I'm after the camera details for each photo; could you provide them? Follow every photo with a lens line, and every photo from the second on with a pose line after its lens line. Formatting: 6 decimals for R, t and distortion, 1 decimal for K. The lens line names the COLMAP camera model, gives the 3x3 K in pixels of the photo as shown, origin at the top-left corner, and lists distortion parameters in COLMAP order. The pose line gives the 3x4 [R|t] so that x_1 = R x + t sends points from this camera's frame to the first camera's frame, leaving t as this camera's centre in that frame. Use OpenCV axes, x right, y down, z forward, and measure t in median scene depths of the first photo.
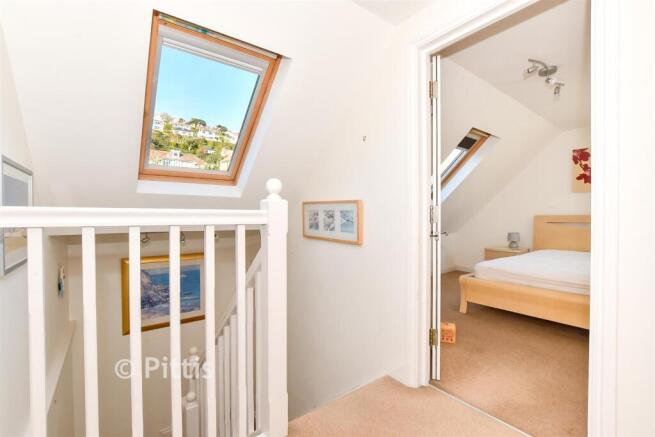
lens RADIAL K [[293.2, 0, 325.2], [0, 293.2, 219.6], [0, 0, 1]] dist [-0.015358, 0.003108]
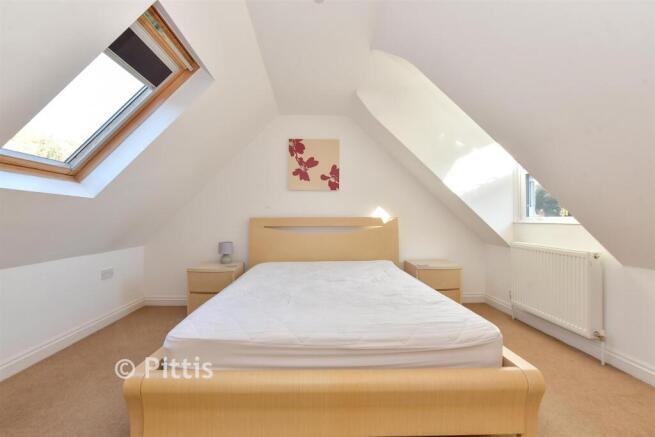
lens RADIAL K [[293.2, 0, 323.6], [0, 293.2, 220.9], [0, 0, 1]] dist [-0.015358, 0.003108]
pose [[0.582881, 0.001285, 0.812557, 0.230410], [0.013795, 0.999839, -0.011477, 0.006117], [-0.812441, 0.017899, 0.582769, 0.436005]]
